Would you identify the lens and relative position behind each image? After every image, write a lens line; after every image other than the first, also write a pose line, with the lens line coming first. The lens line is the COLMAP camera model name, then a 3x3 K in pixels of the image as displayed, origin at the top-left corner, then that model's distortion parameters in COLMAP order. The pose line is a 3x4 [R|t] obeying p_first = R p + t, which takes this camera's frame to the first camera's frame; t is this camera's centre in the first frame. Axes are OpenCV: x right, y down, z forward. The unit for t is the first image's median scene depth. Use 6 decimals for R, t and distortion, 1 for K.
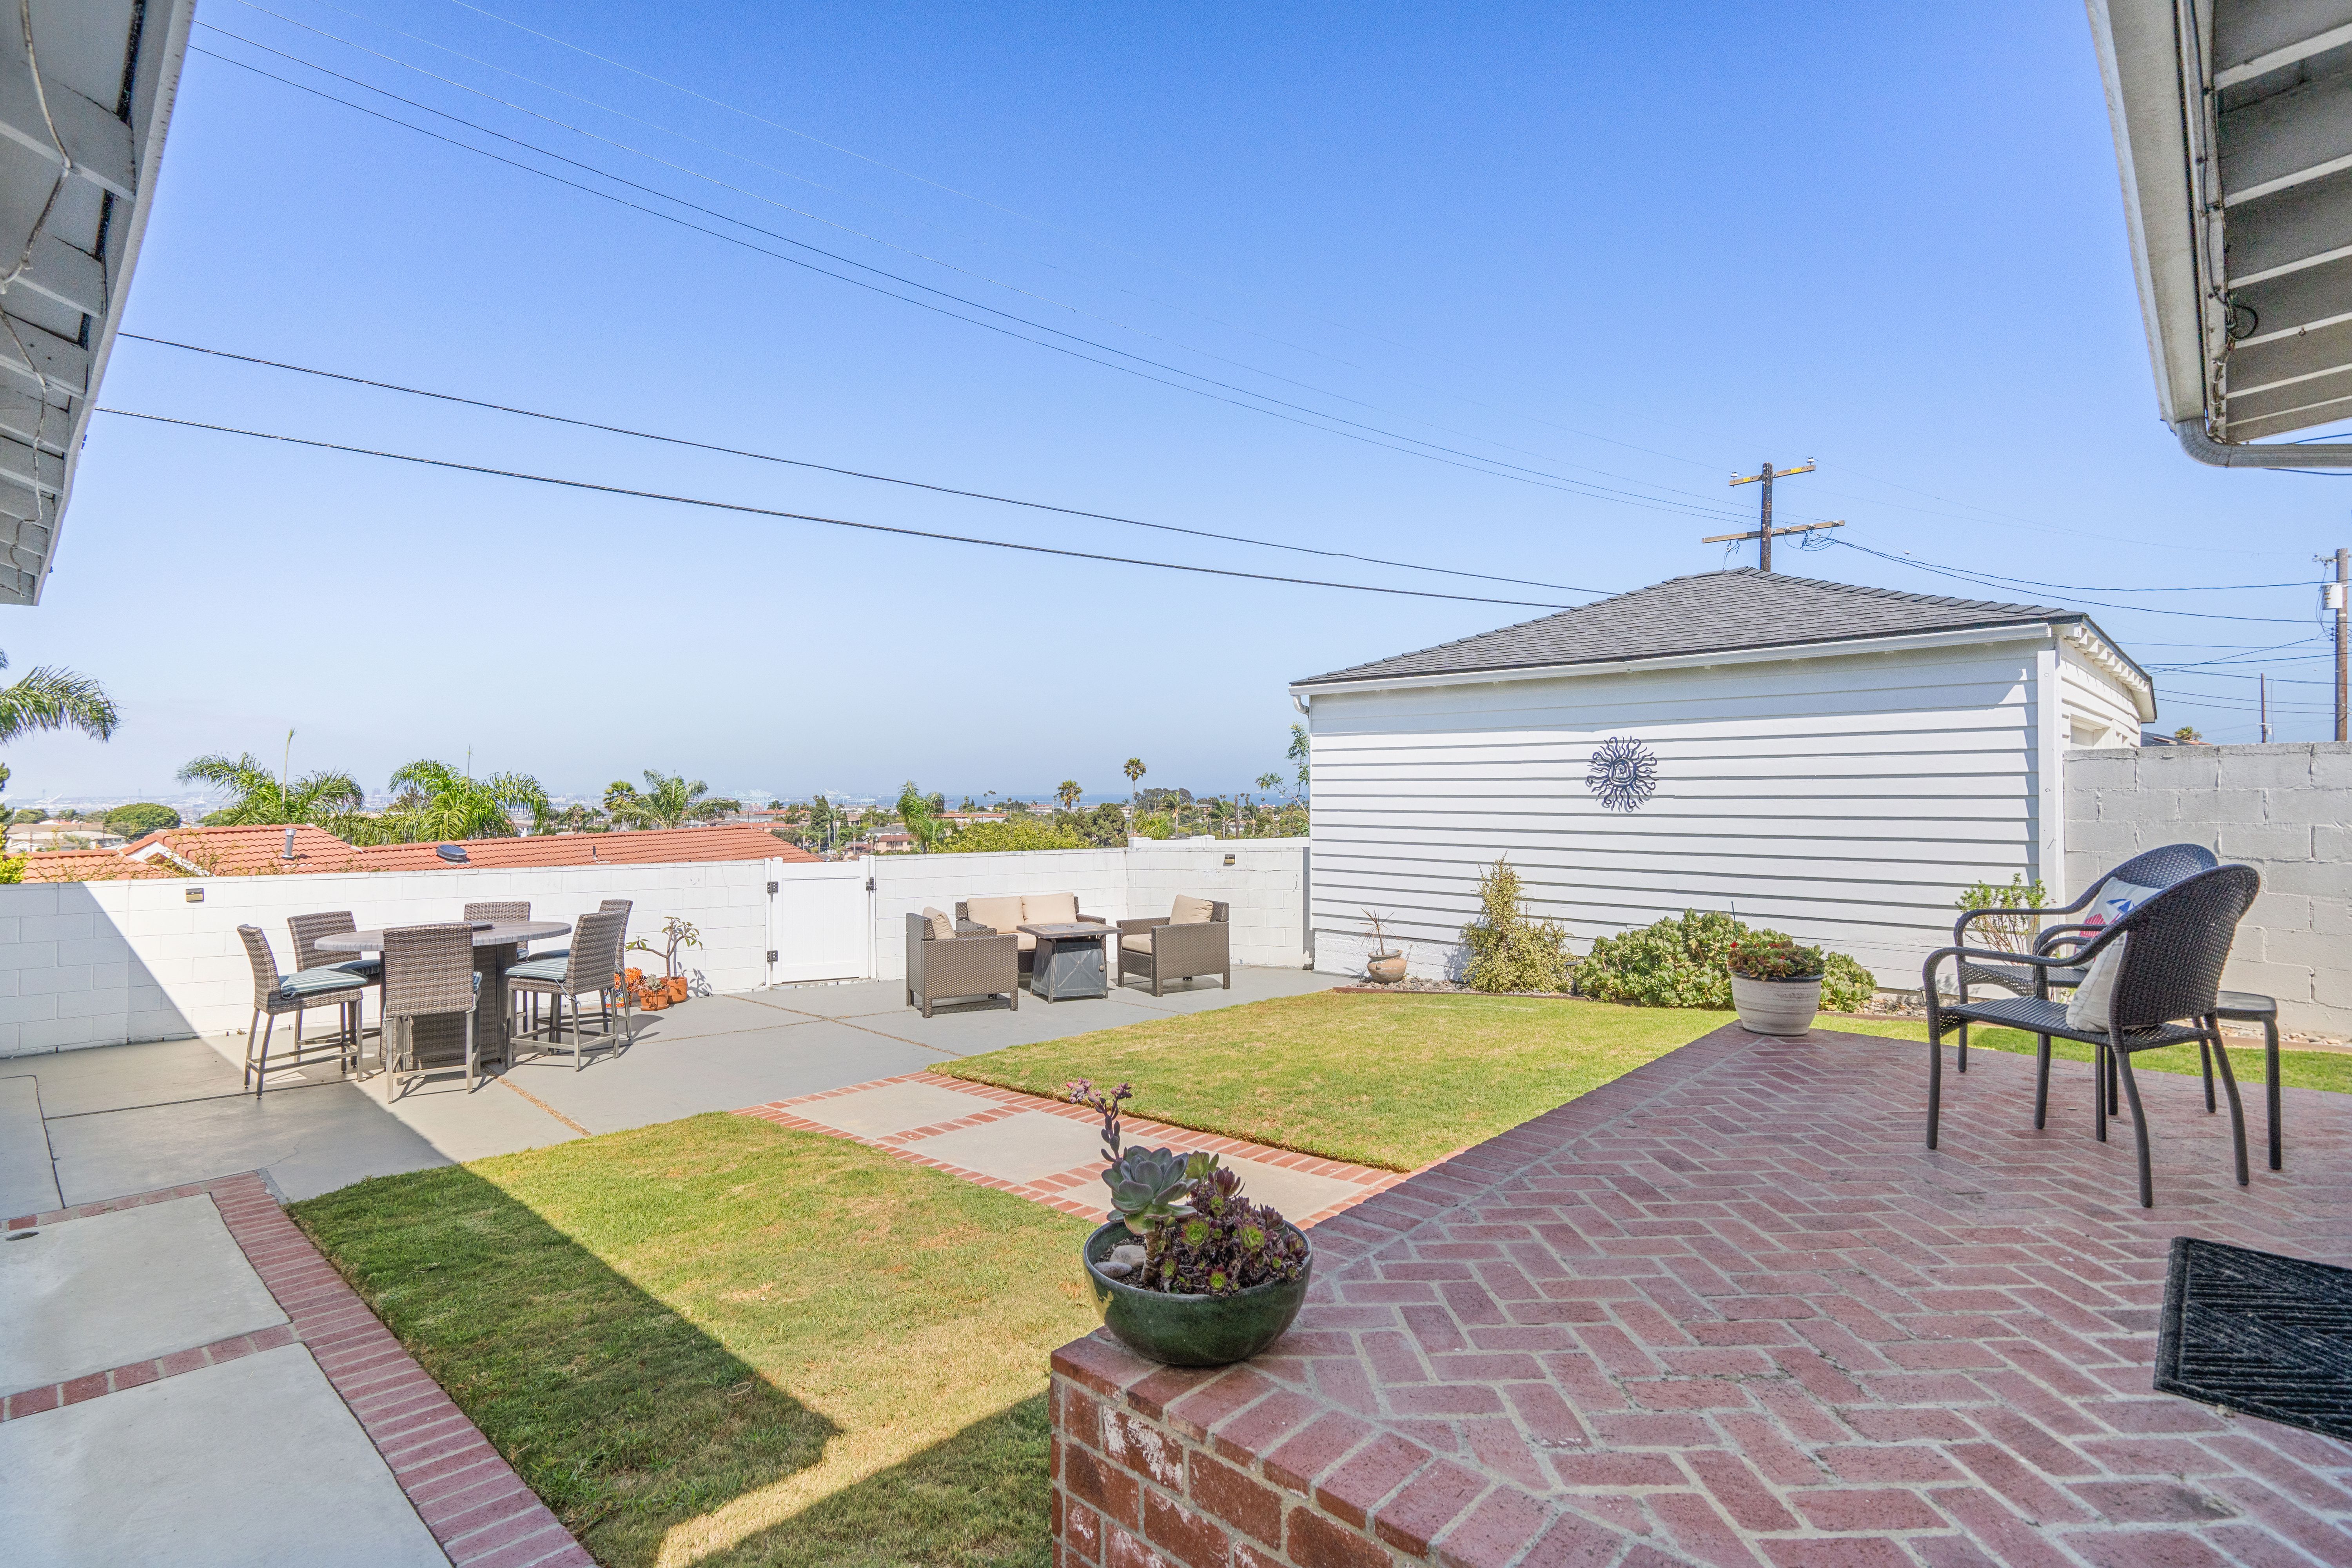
lens RADIAL K [[1135.9, 0, 1176.0], [0, 1135.9, 784.0], [0, 0, 1]] dist [-0.002516, -0.000467]
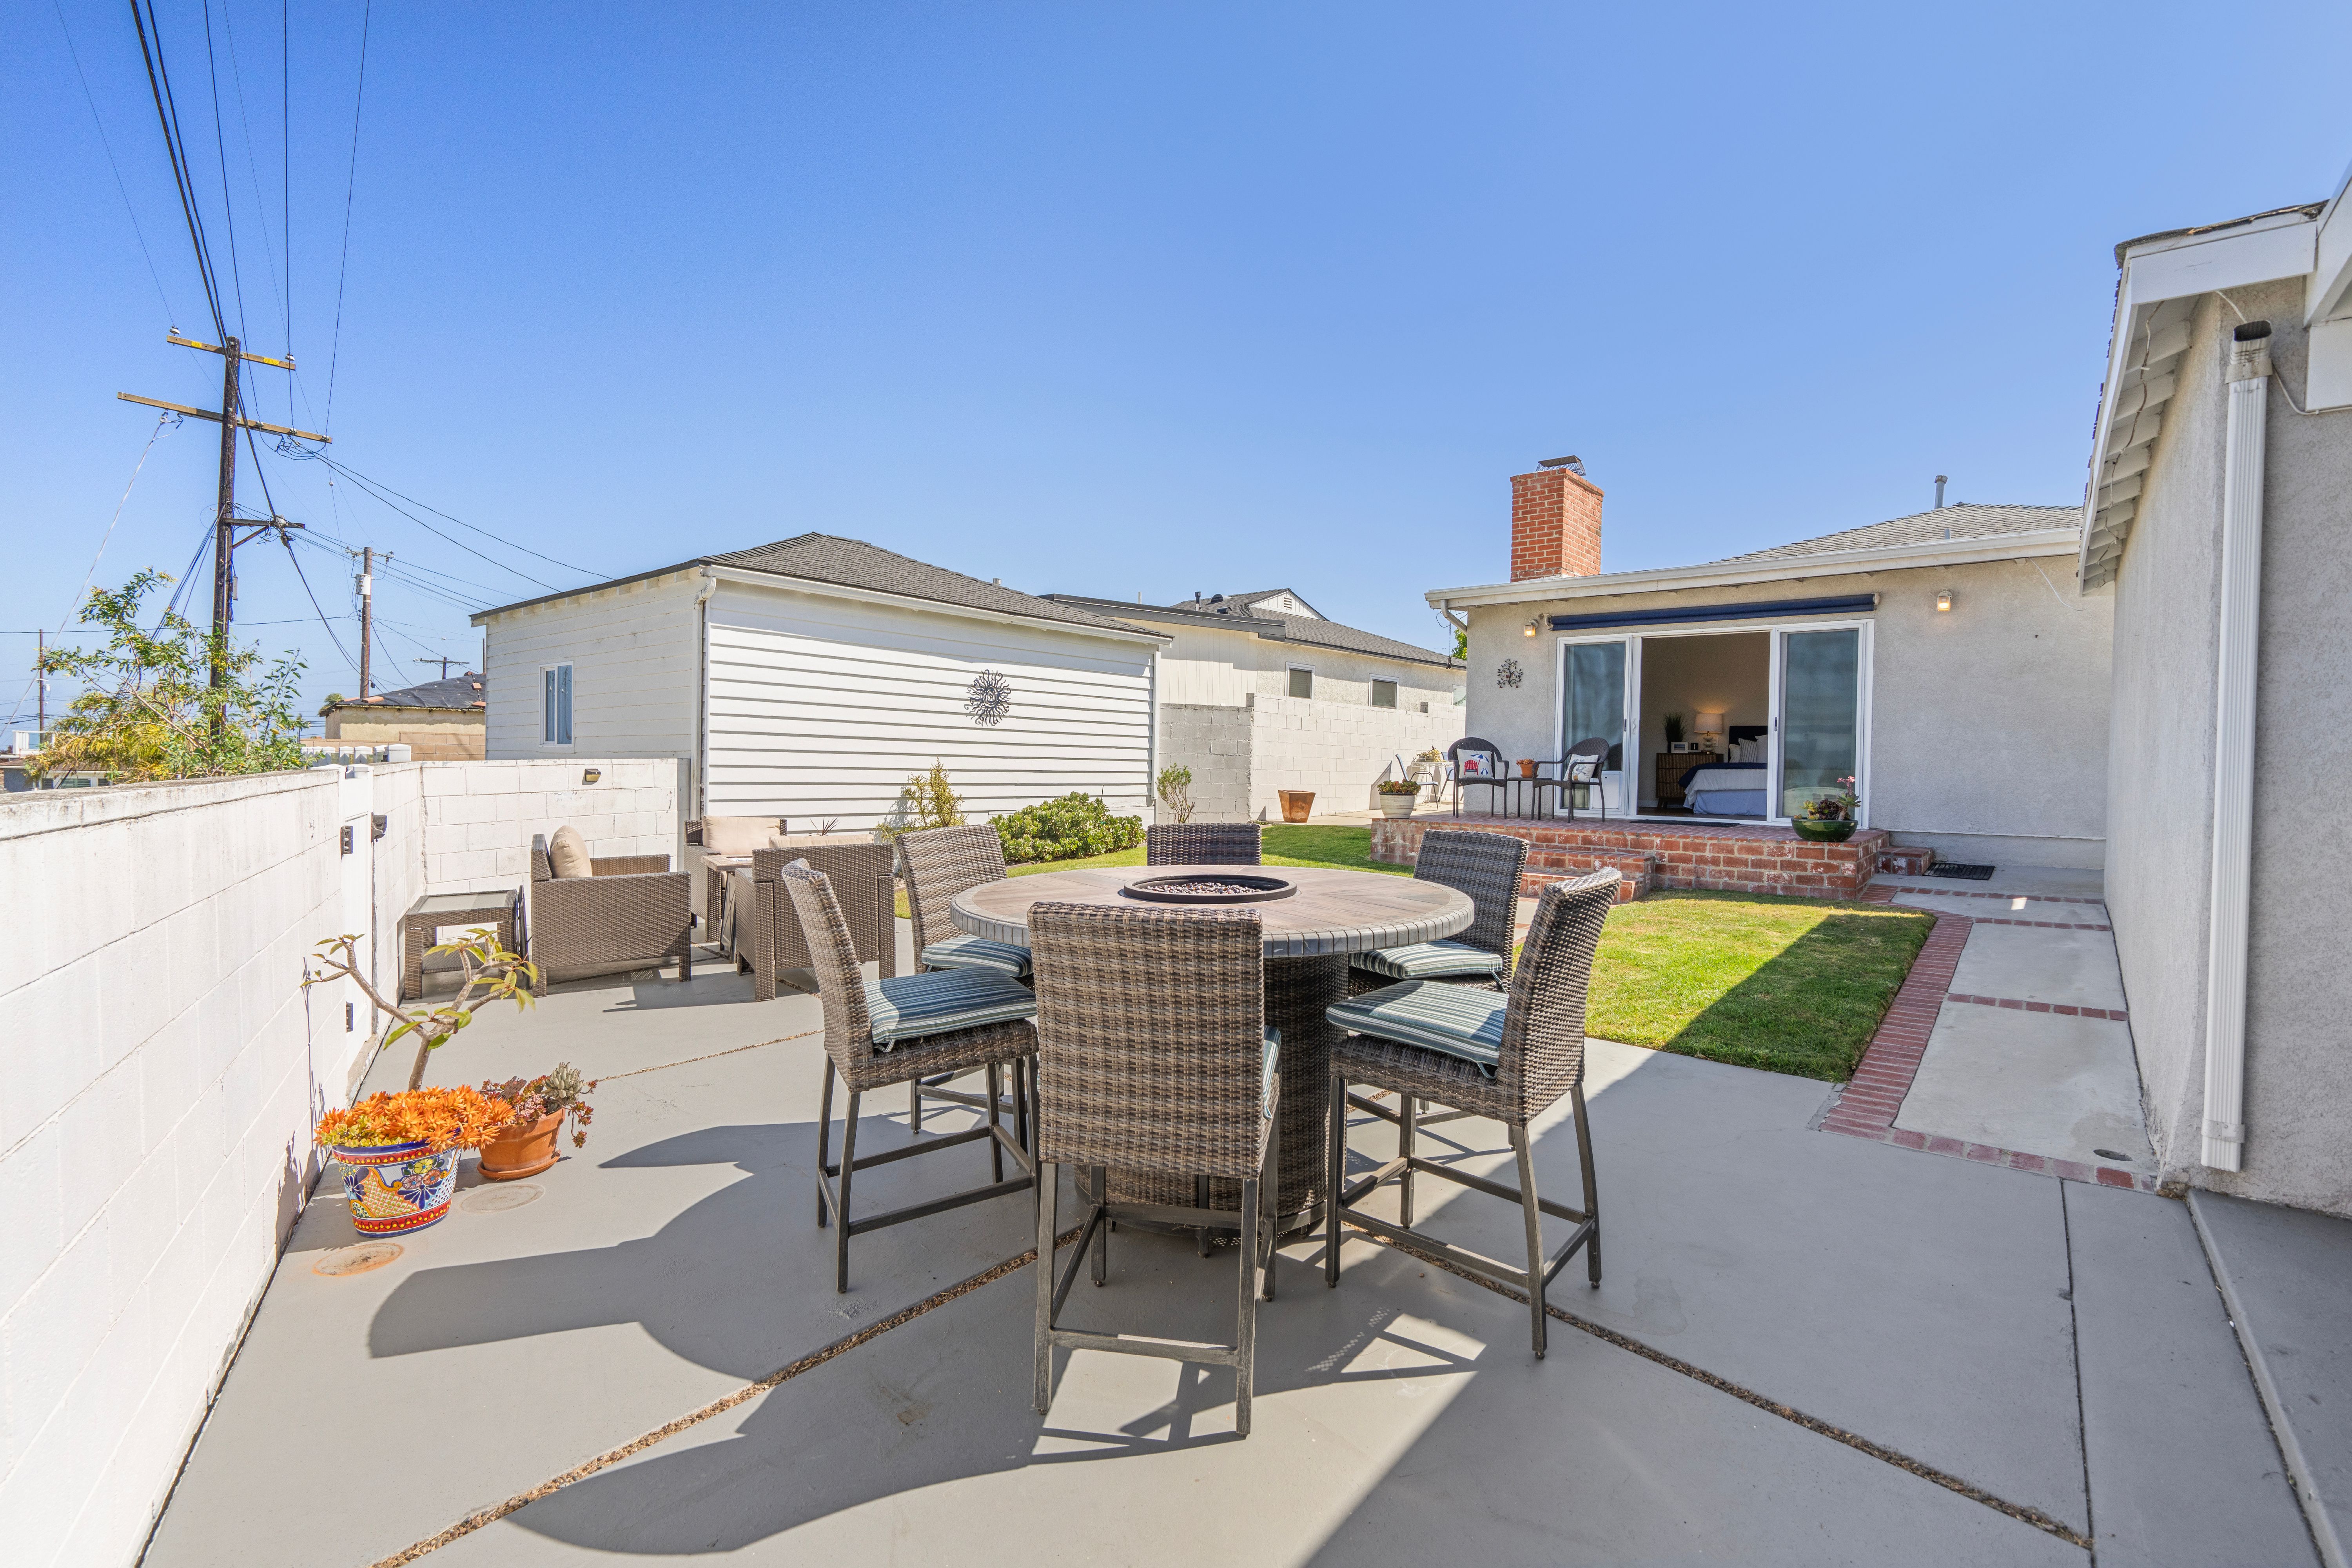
lens RADIAL K [[1066.5, 0, 1177.4], [0, 1066.5, 790.5], [0, 0, 1]] dist [0.000887, 0.000800]
pose [[-0.082684, -0.020803, 0.996359, -0.872815], [-0.021972, 0.999577, 0.019047, 0.070403], [-0.996334, -0.020317, -0.083106, 0.881414]]
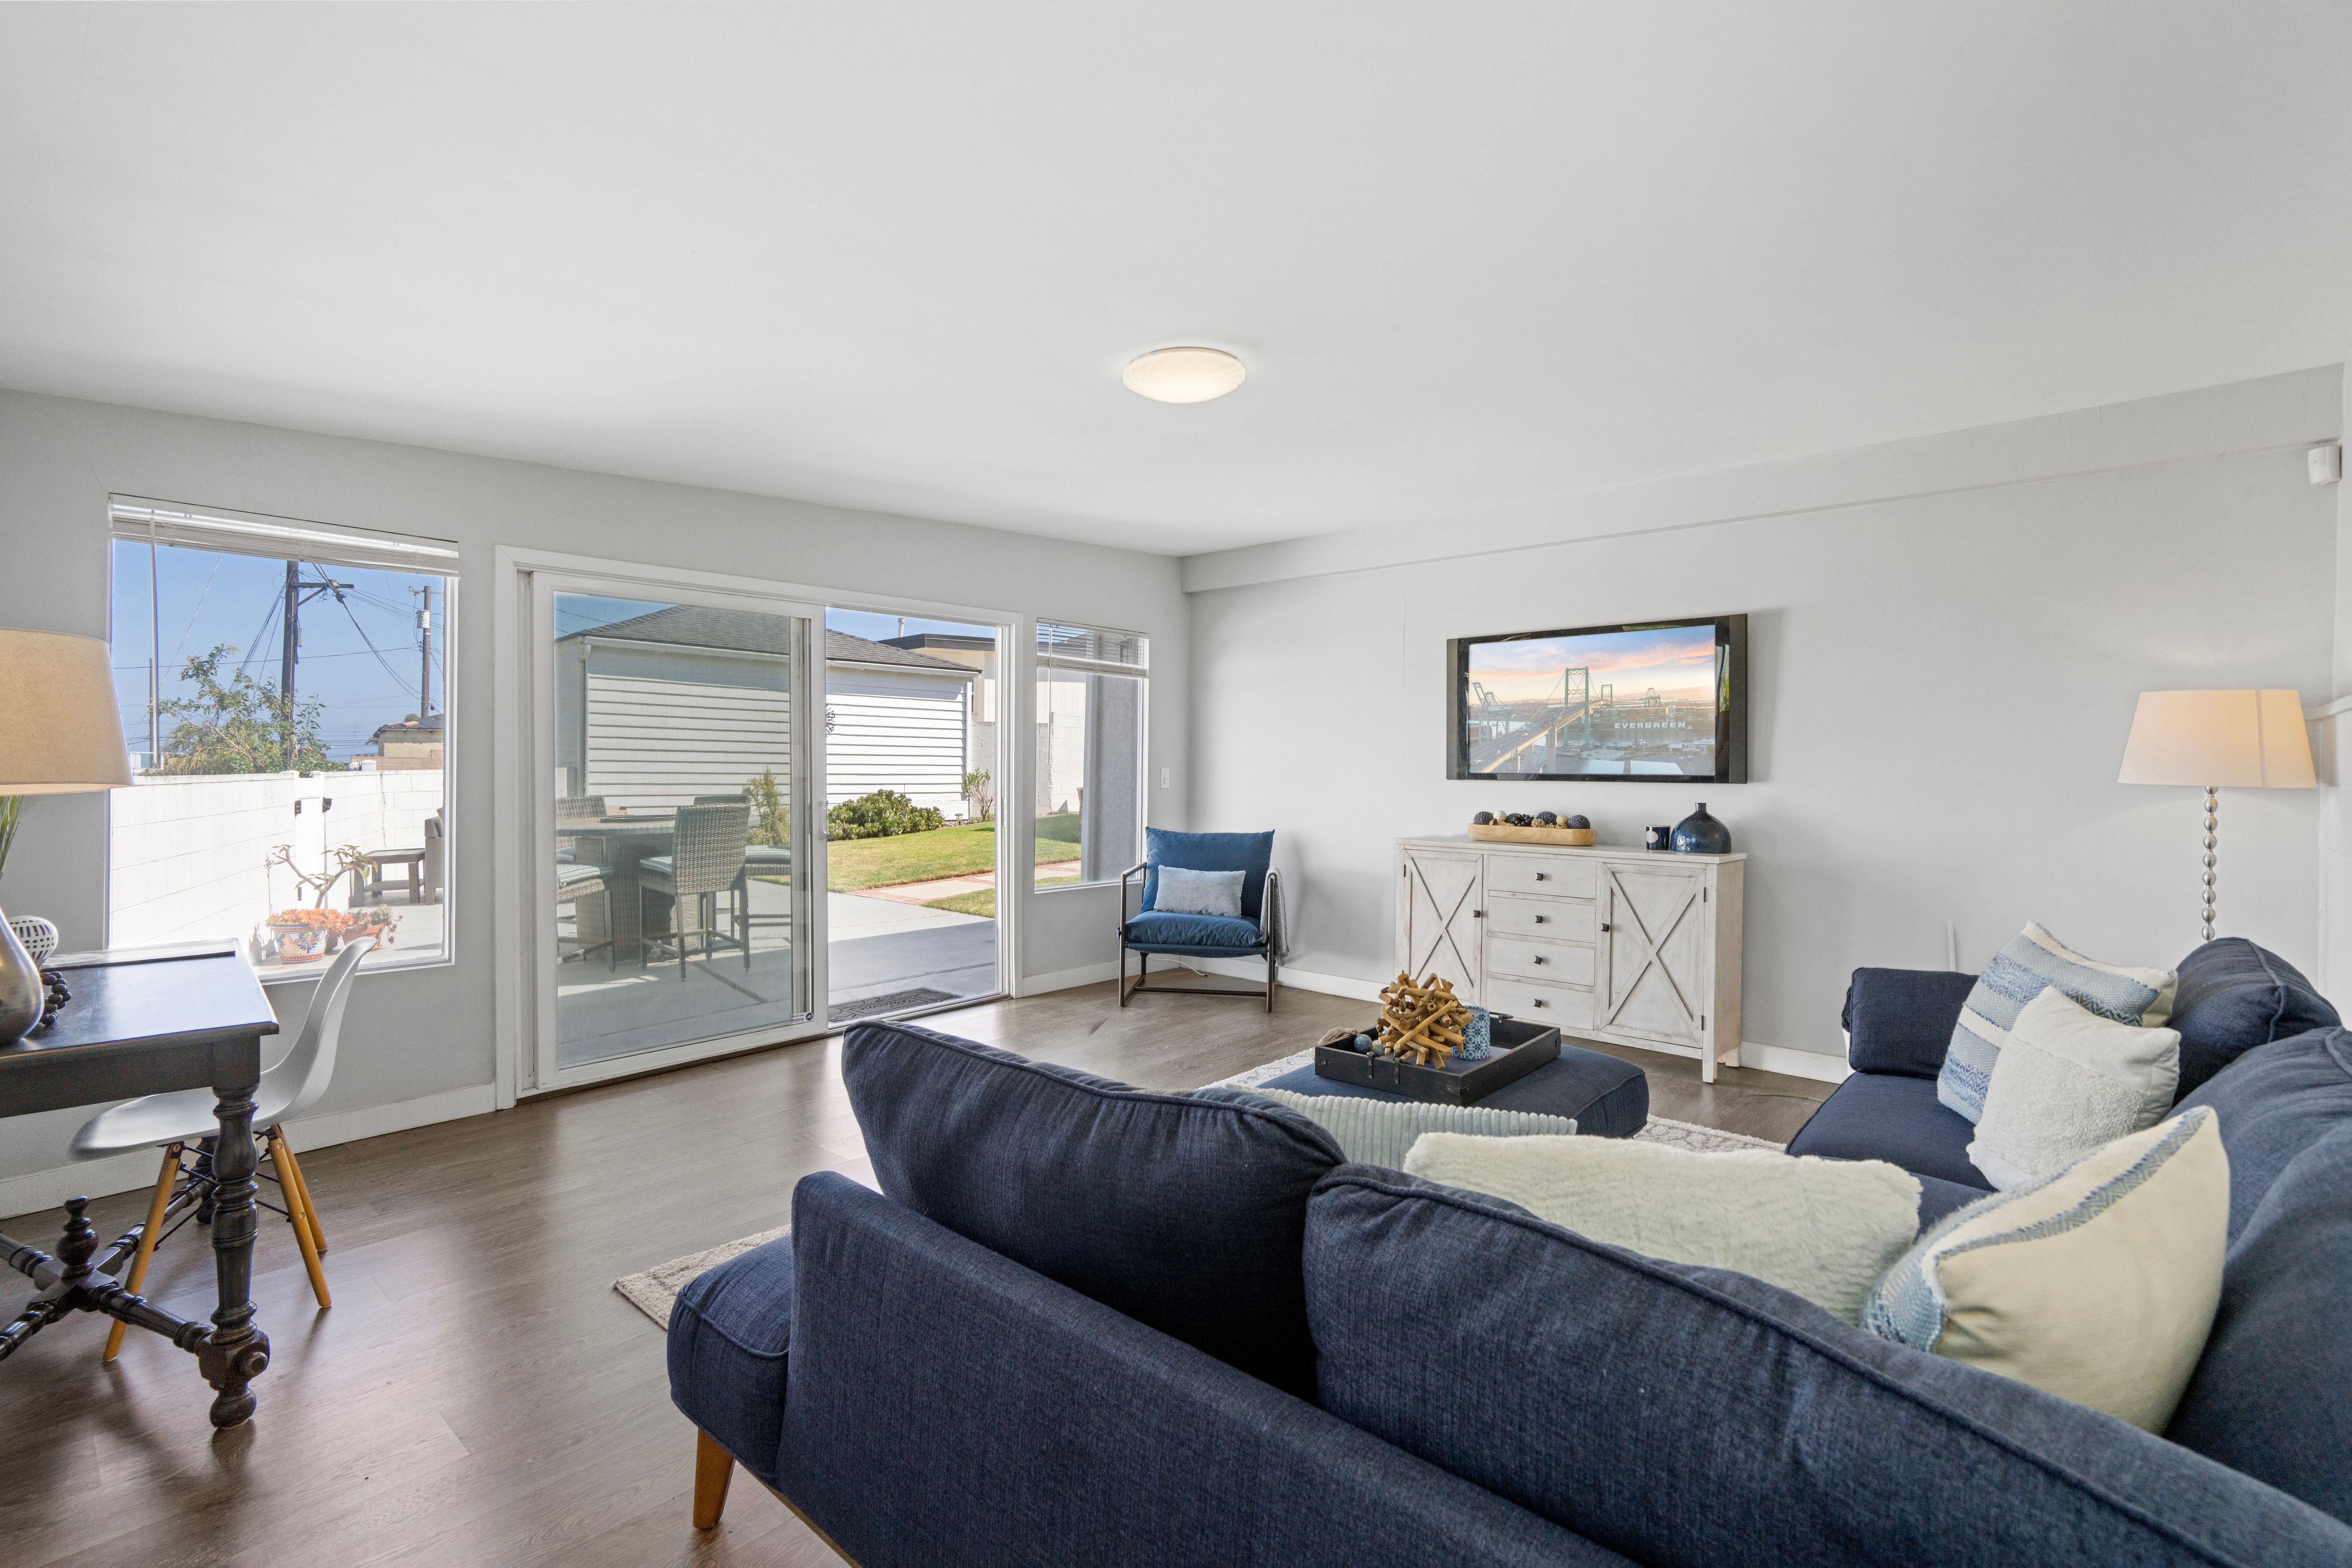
lens RADIAL K [[1044.7, 0, 1169.7], [0, 1044.7, 781.7], [0, 0, 1]] dist [-0.001140, -0.000453]
pose [[-0.041144, -0.006056, 0.999135, -1.299151], [-0.010030, 0.999934, 0.005648, 0.072603], [-0.999103, -0.009789, -0.041202, 0.503153]]
